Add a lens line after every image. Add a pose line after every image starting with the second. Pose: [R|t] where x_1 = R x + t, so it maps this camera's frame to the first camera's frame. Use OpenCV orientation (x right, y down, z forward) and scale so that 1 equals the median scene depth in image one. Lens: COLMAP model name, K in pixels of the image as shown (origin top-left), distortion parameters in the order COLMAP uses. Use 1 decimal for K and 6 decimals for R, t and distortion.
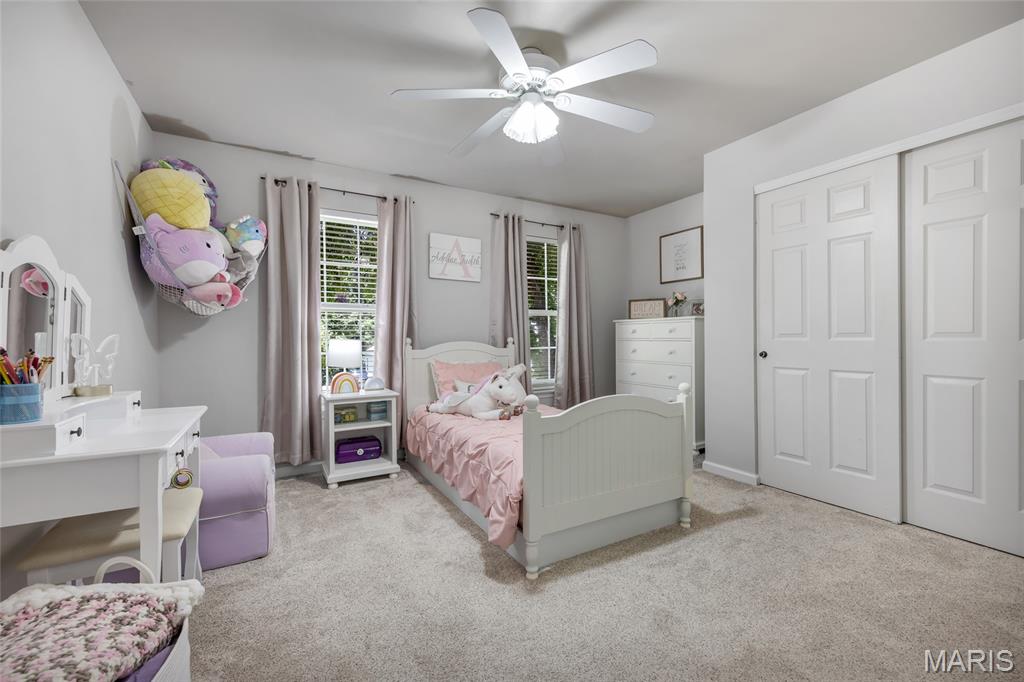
lens RADIAL K [[420.6, 0, 515.0], [0, 420.6, 340.7], [0, 0, 1]] dist [0.002026, -0.000304]
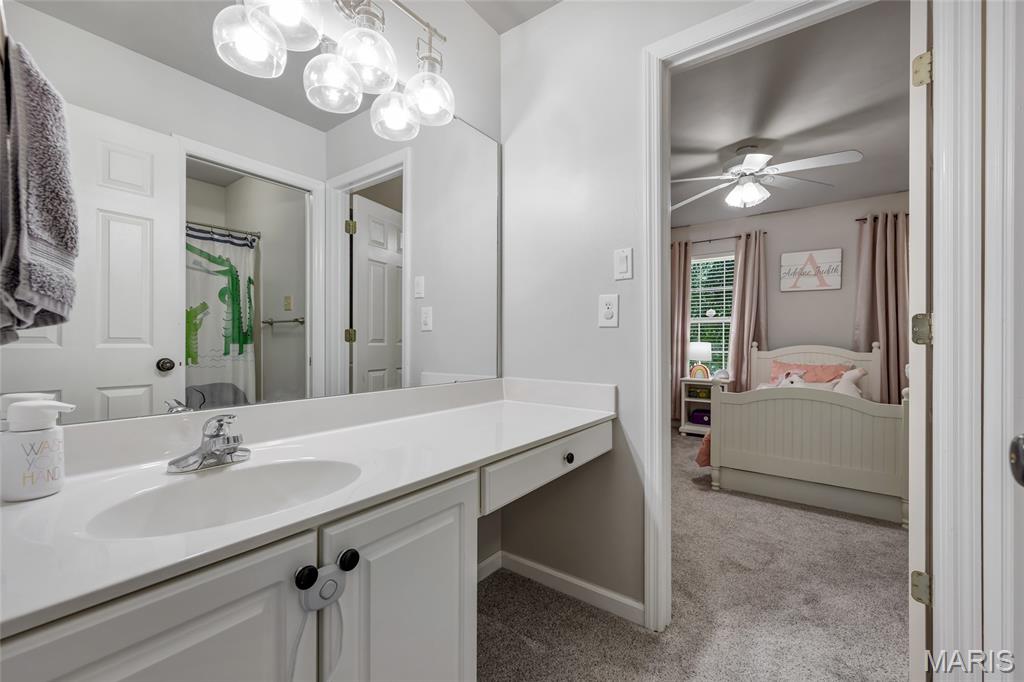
lens RADIAL K [[420.6, 0, 511.2], [0, 420.6, 349.1], [0, 0, 1]] dist [0.002026, -0.000304]
pose [[0.400784, 0.024724, -0.915839, 0.626808], [-0.011197, 0.999693, 0.022088, -0.004260], [0.916104, 0.001402, 0.400938, -0.195807]]
